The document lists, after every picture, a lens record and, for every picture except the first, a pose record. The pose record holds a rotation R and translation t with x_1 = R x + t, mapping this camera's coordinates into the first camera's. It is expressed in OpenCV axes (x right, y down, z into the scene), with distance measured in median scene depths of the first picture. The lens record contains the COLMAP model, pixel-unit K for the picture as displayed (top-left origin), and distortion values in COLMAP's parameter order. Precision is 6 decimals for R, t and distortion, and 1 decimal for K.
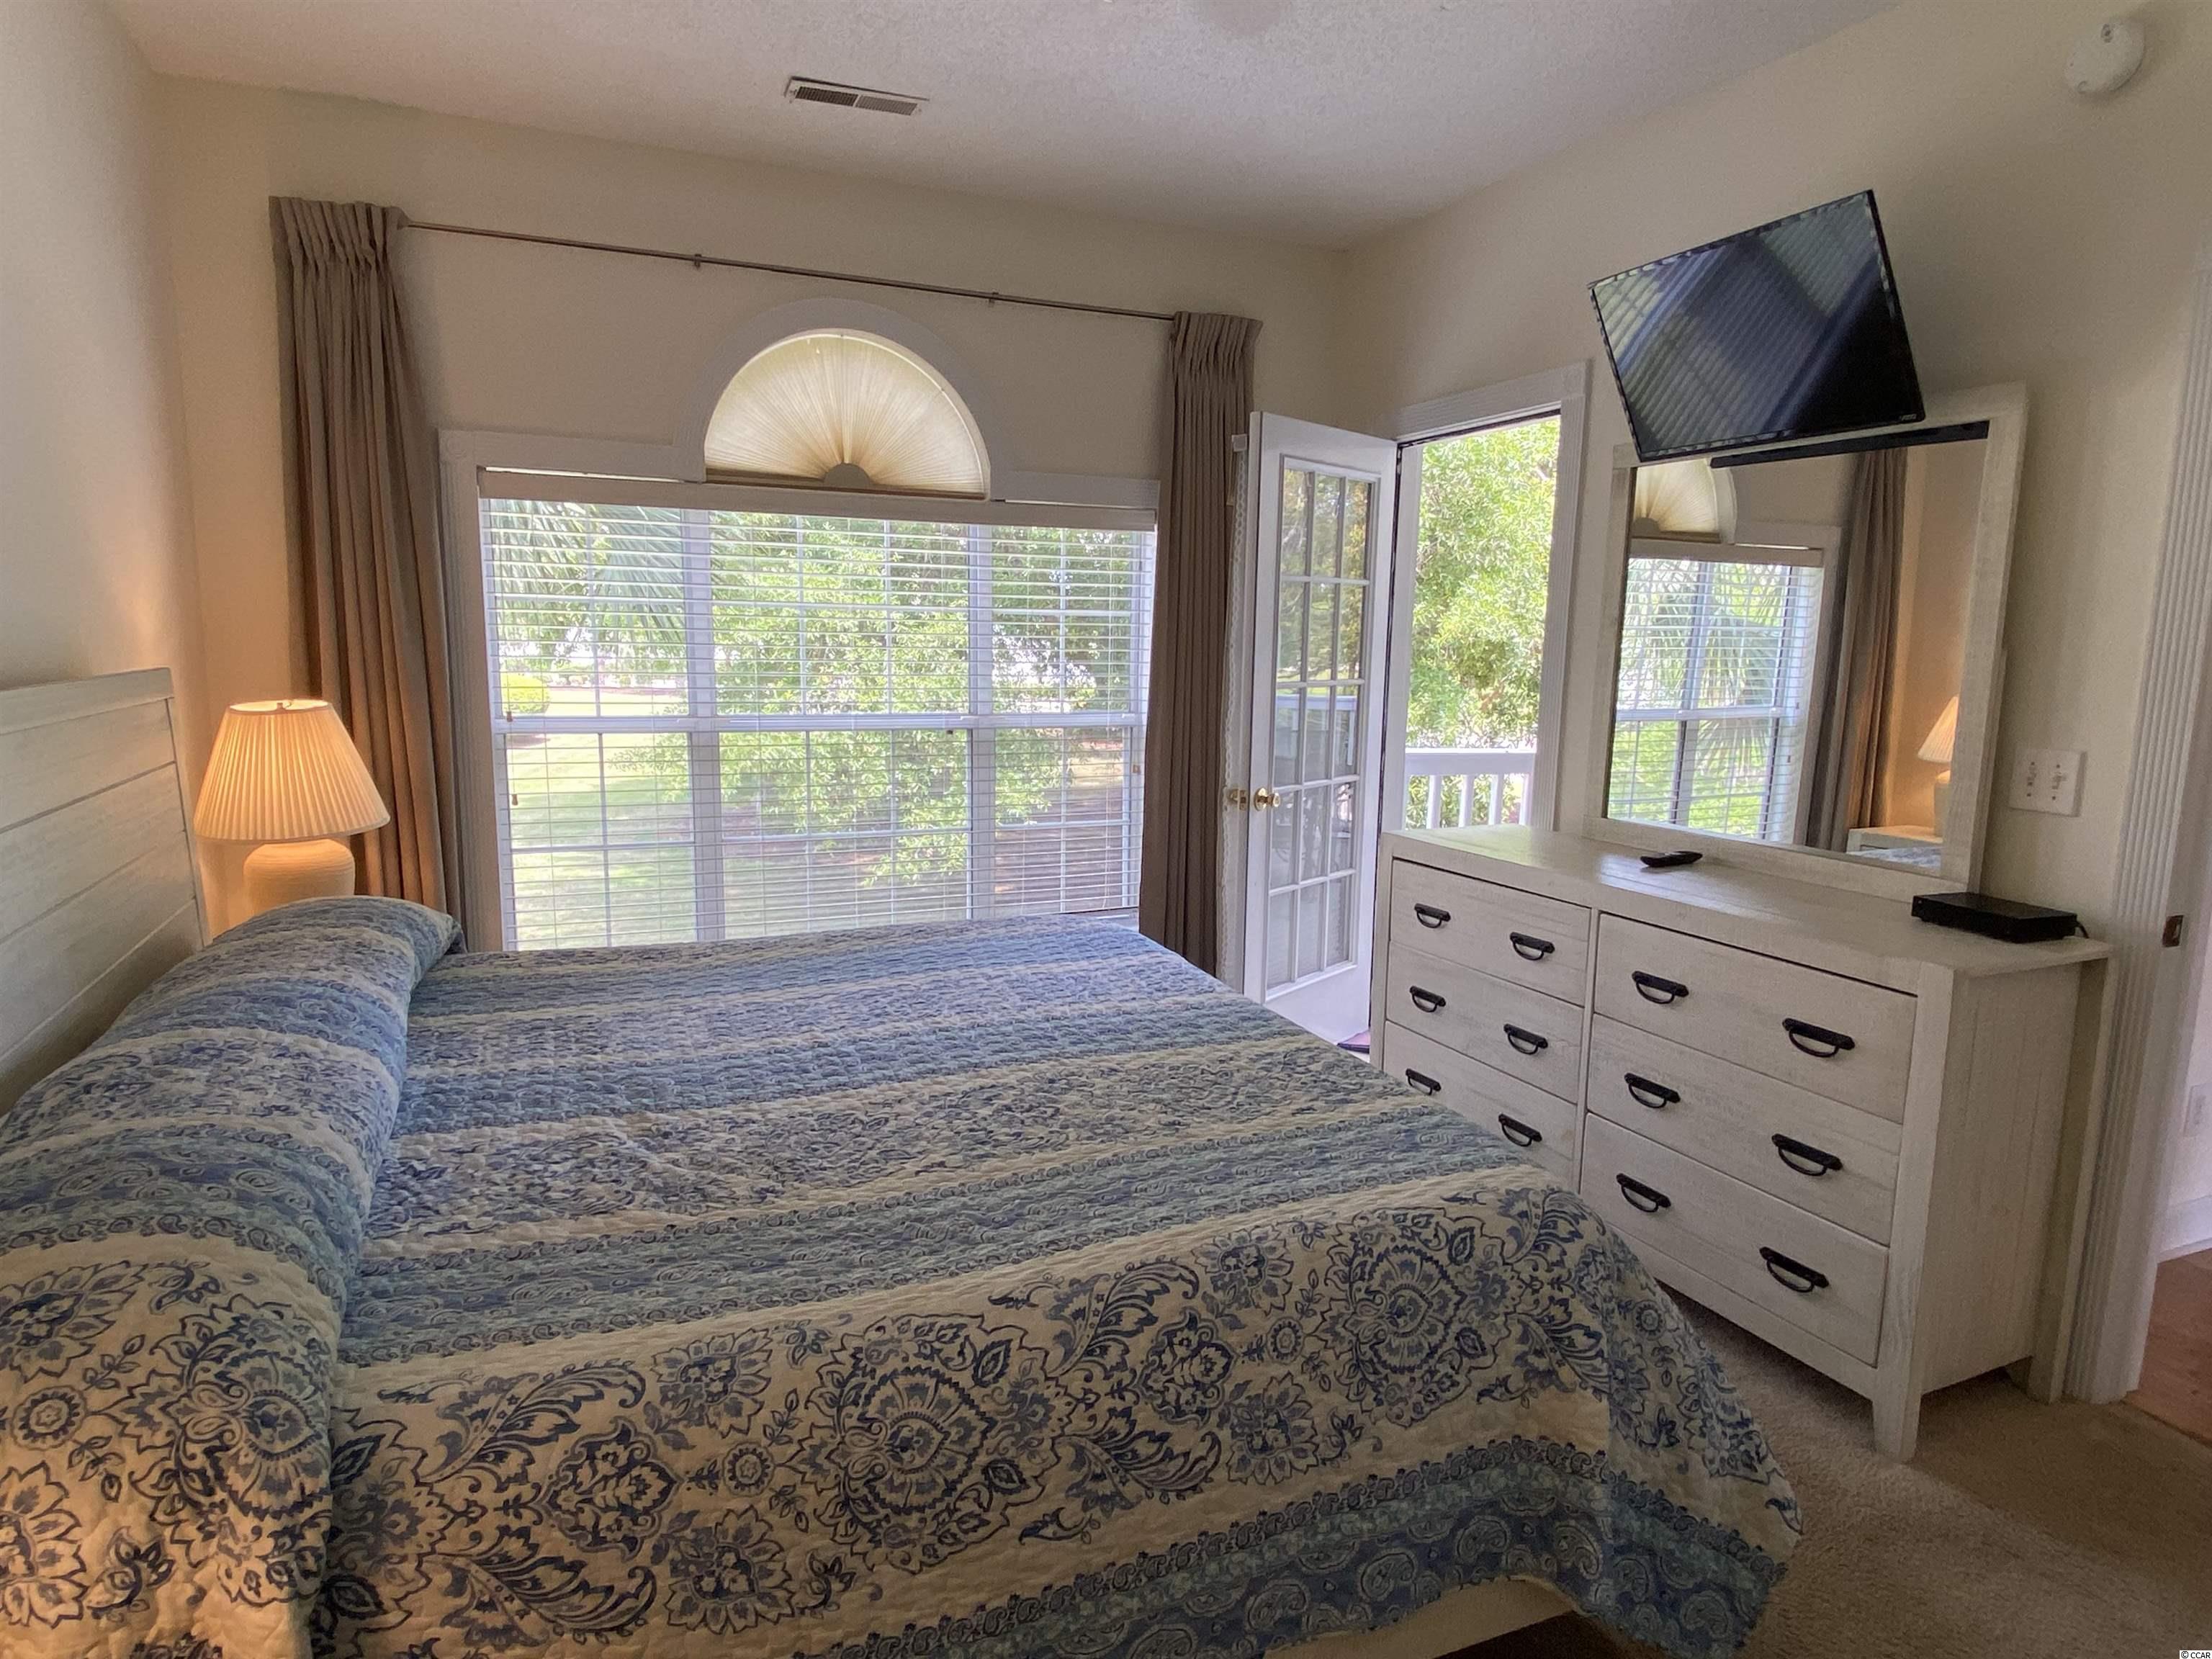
lens RADIAL K [[1310.2, 0, 1116.8], [0, 1310.2, 826.5], [0, 0, 1]] dist [0.053229, -0.031404]
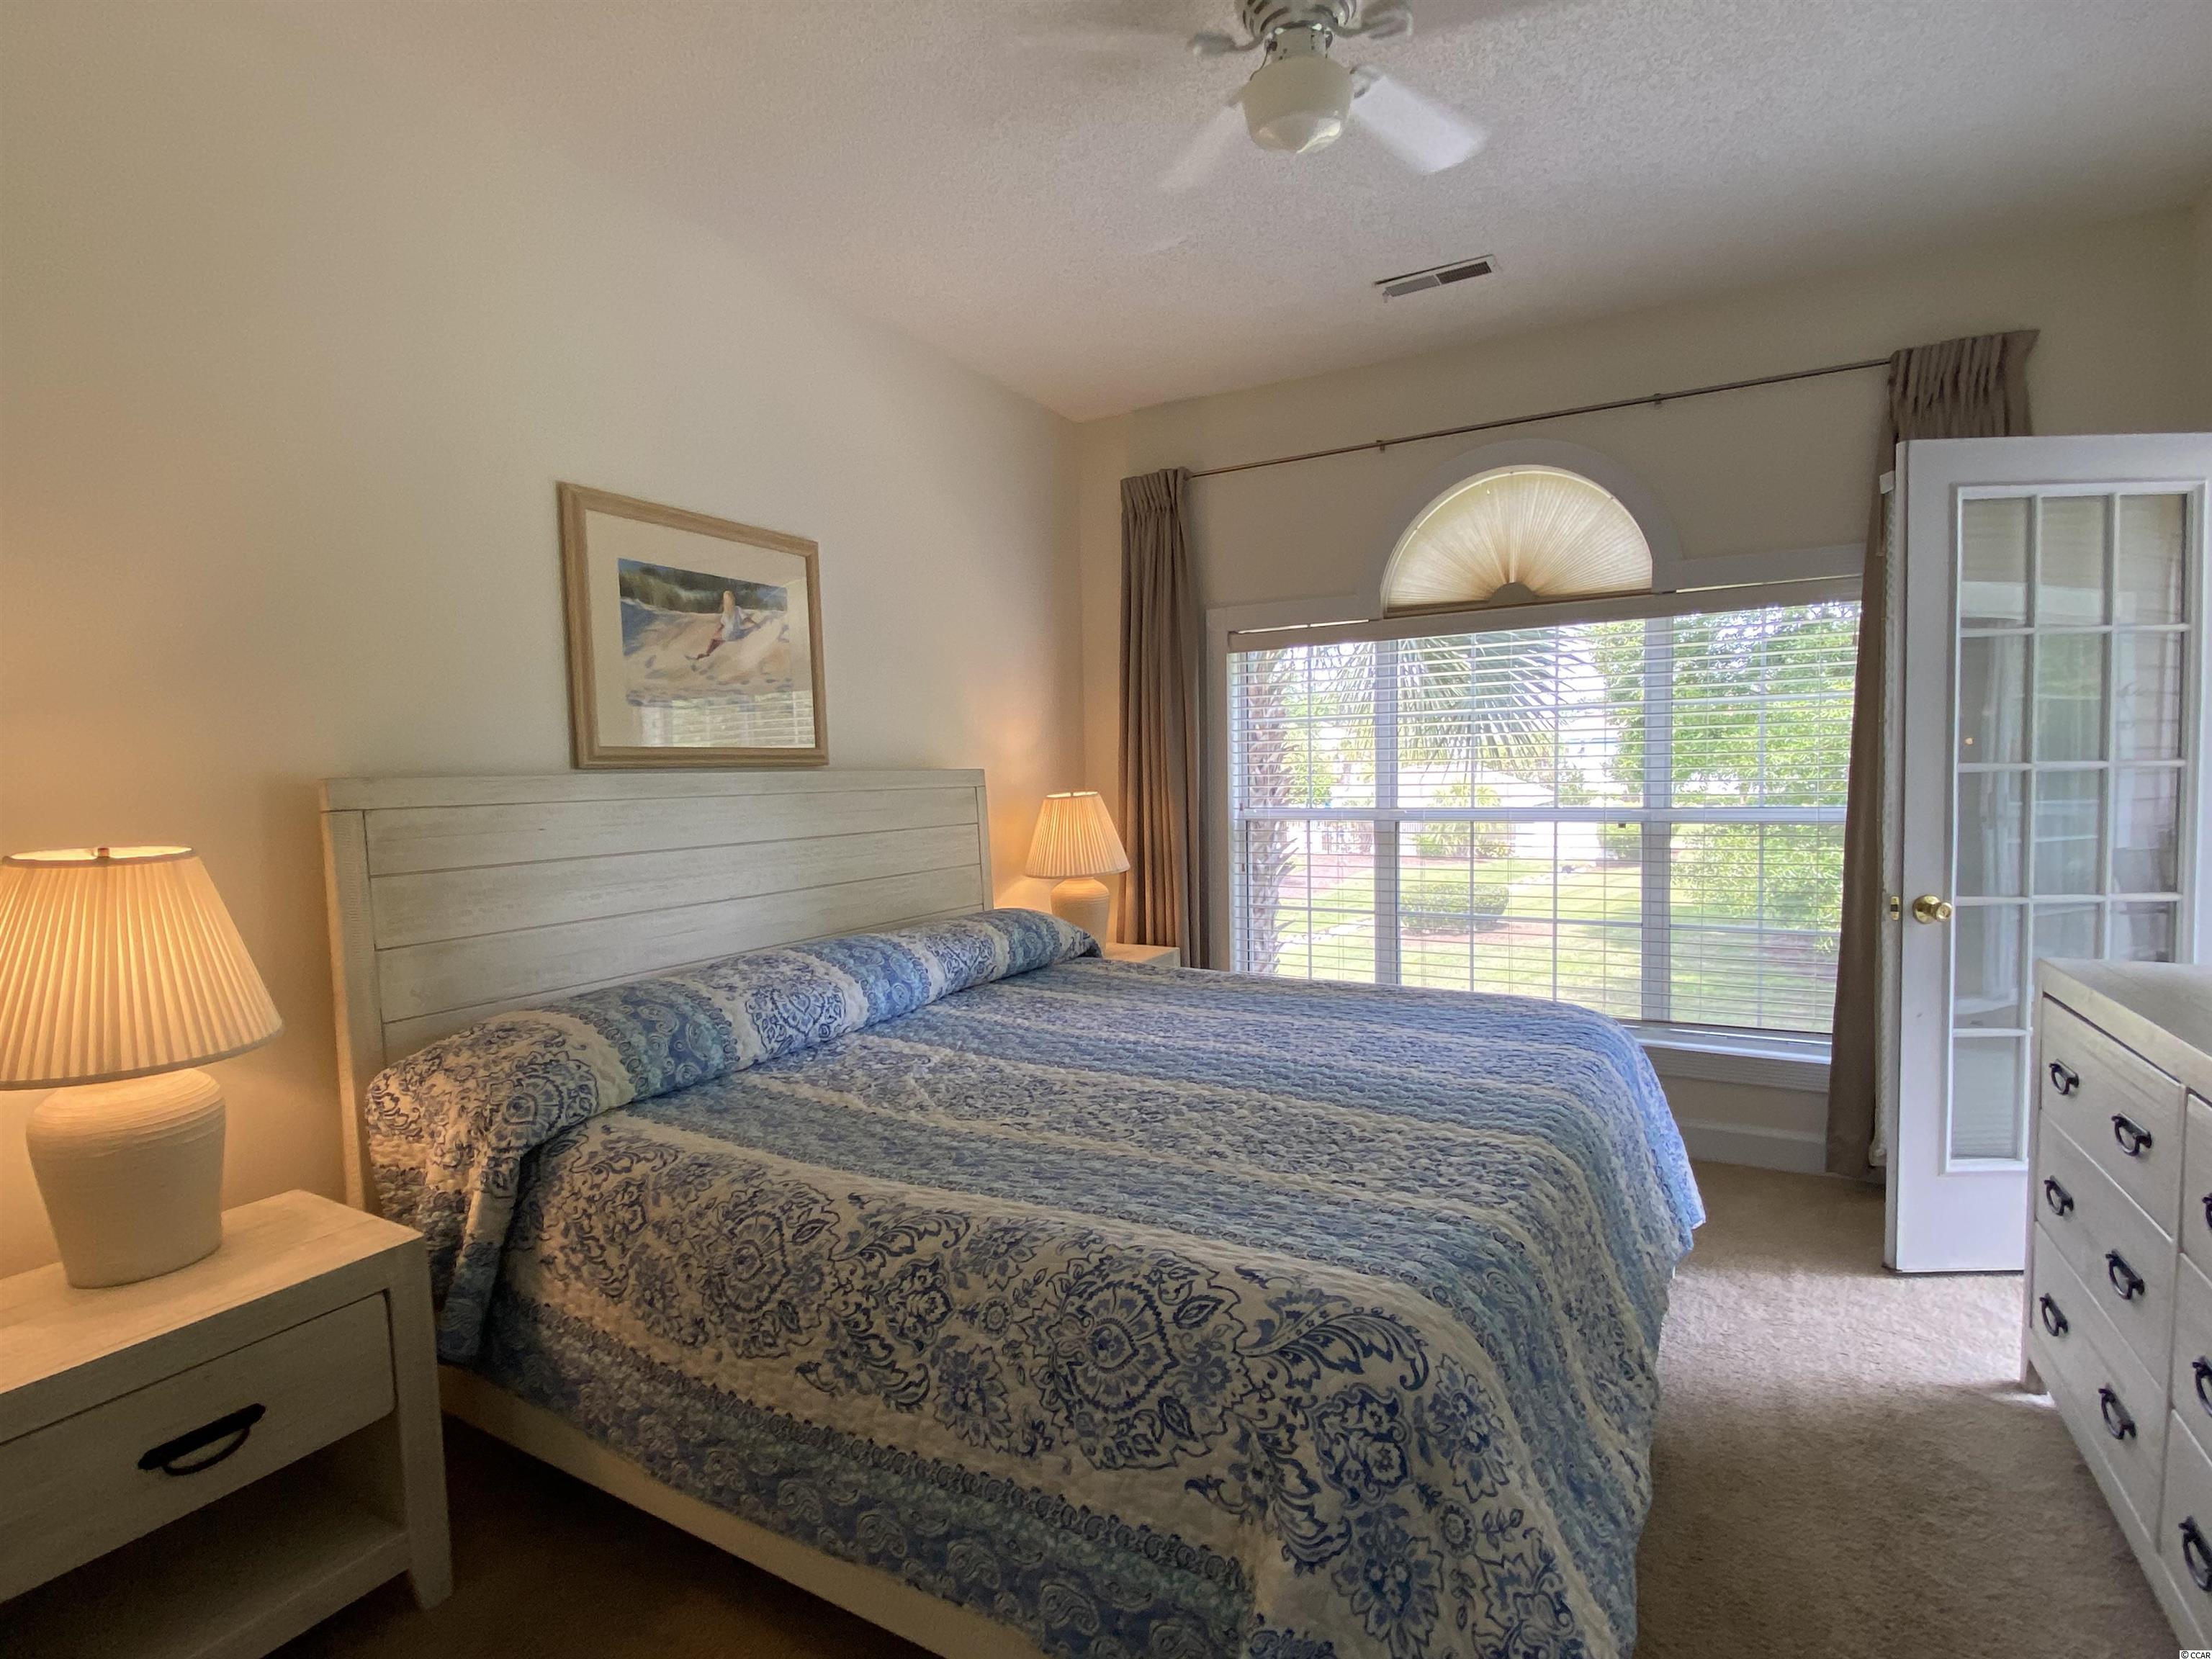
lens RADIAL K [[1105.7, 0, 1105.7], [0, 1105.7, 831.3], [0, 0, 1]] dist [0.044177, -0.000509]
pose [[0.609948, 0.021876, -0.792139, 0.827808], [-0.093870, 0.994575, -0.044813, 0.019781], [0.786862, 0.101691, 0.608693, 0.427896]]
